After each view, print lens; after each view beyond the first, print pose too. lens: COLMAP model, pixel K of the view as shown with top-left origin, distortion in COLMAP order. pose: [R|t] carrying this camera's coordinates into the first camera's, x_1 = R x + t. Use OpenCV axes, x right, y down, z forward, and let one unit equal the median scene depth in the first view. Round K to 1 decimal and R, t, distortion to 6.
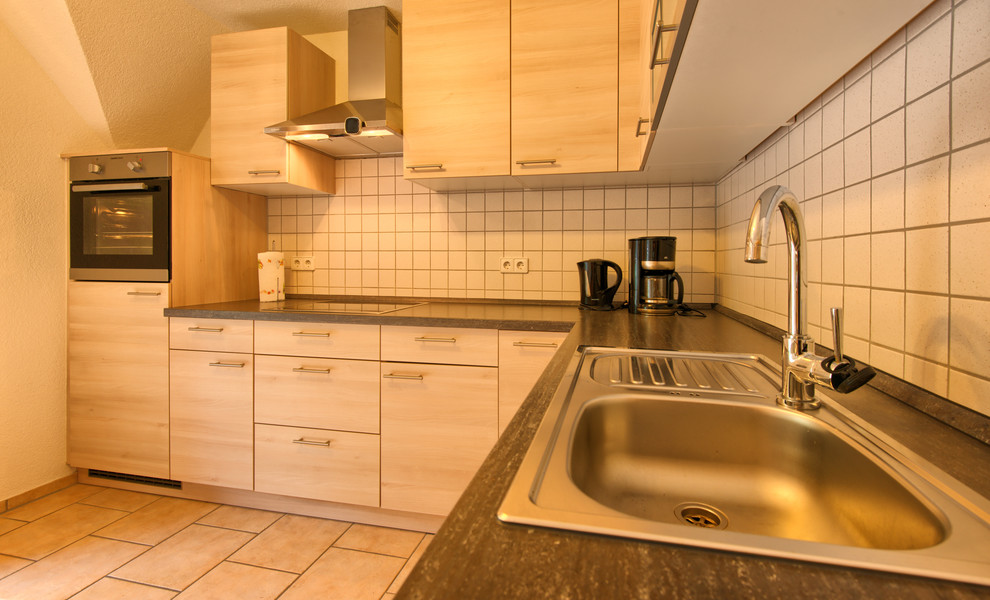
lens RADIAL K [[495.4, 0, 510.1], [0, 495.4, 258.7], [0, 0, 1]] dist [0.013248, -0.014155]
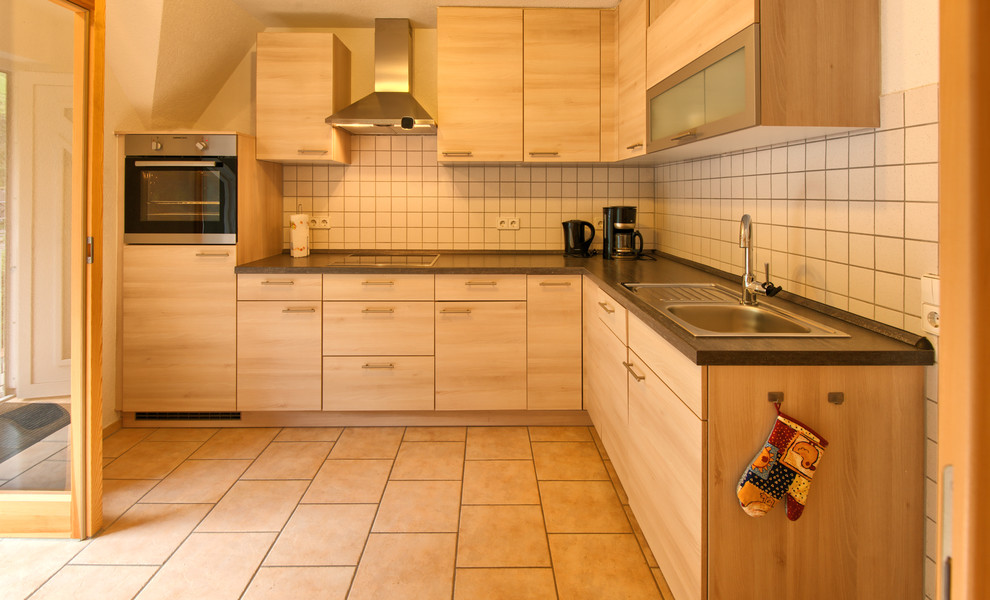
lens RADIAL K [[526.7, 0, 493.4], [0, 526.7, 190.2], [0, 0, 1]] dist [-0.000273, 0.000028]
pose [[0.974014, -0.003054, 0.226468, -0.378700], [0.003679, 0.999990, -0.002340, -0.078763], [-0.226459, 0.003112, 0.974016, -0.374114]]
